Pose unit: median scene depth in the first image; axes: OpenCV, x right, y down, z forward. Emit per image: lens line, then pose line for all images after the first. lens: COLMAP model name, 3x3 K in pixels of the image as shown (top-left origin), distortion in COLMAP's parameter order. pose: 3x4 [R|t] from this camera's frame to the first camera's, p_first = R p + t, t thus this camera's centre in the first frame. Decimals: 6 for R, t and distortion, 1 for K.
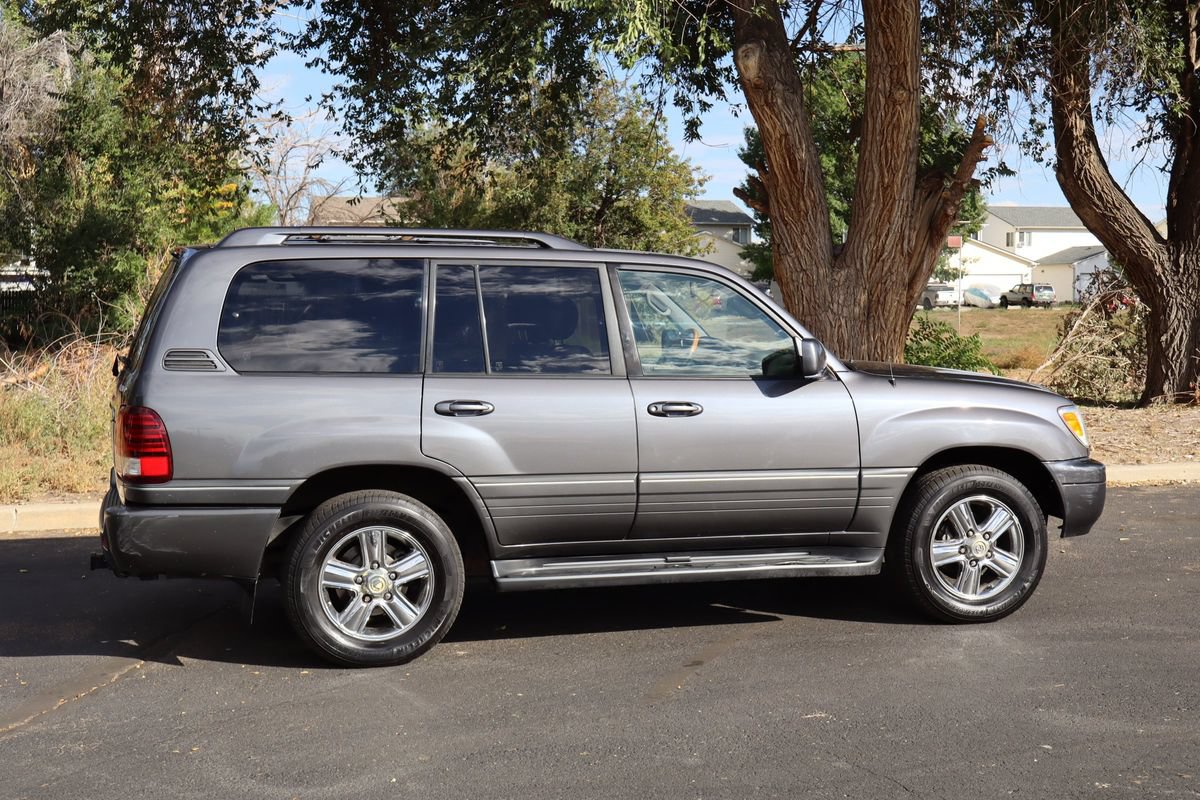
lens RADIAL K [[1590.2, 0, 600.0], [0, 1590.2, 400.0], [0, 0, 1]] dist [0.010535, 0.053246]
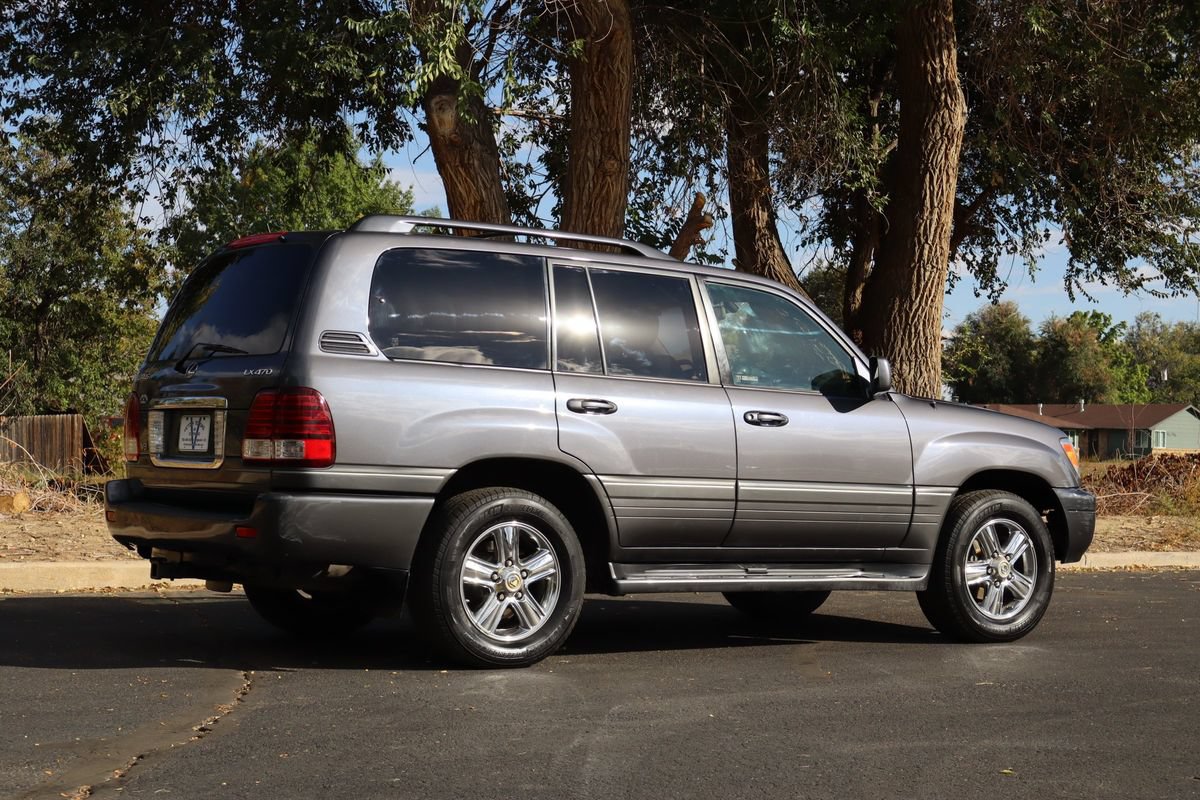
lens RADIAL K [[2082.5, 0, 600.0], [0, 2082.5, 400.0], [0, 0, 1]] dist [0.042568, 0.115261]
pose [[0.946744, 0.034116, 0.320175, -0.463117], [-0.005393, 0.995912, -0.090171, 0.110379], [-0.321943, 0.083642, 0.943057, -0.215150]]
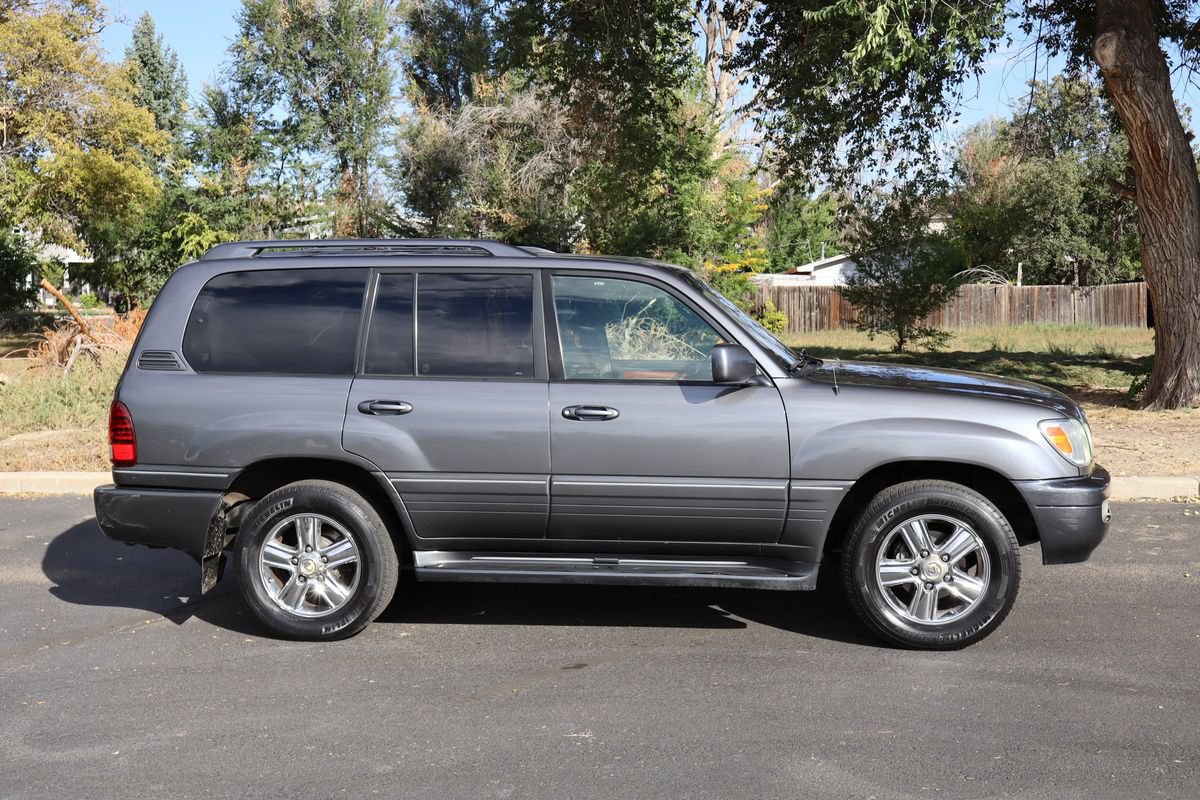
lens RADIAL K [[1401.5, 0, 600.0], [0, 1401.5, 400.0], [0, 0, 1]] dist [0.000454, 0.017277]
pose [[0.917602, 0.023269, -0.396819, 0.391706], [-0.016531, 0.999655, 0.020392, -0.020025], [0.397157, -0.012152, 0.917670, 0.178797]]
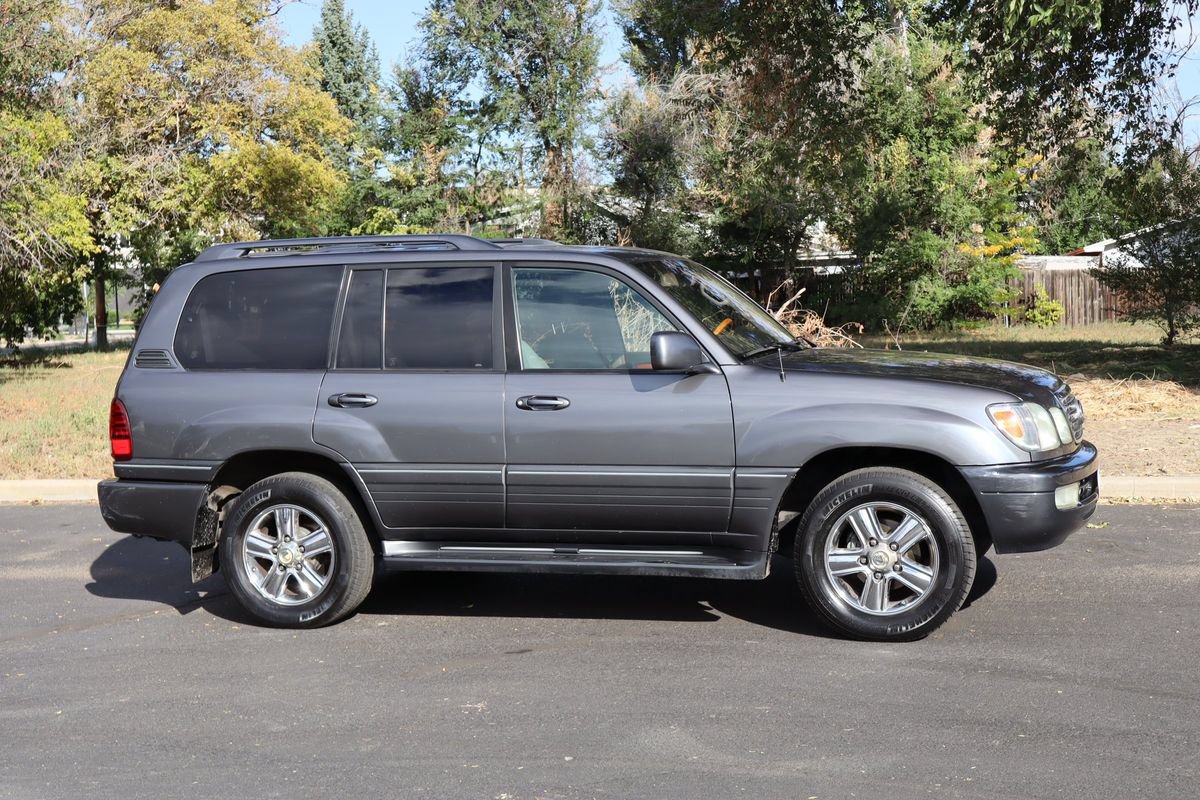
lens RADIAL K [[1649.5, 0, 600.0], [0, 1649.5, 400.0], [0, 0, 1]] dist [-0.003591, 0.027561]
pose [[0.834344, 0.008622, -0.551177, 0.637168], [-0.001117, 0.999902, 0.013951, -0.010532], [0.551243, -0.011024, 0.834272, 0.133536]]
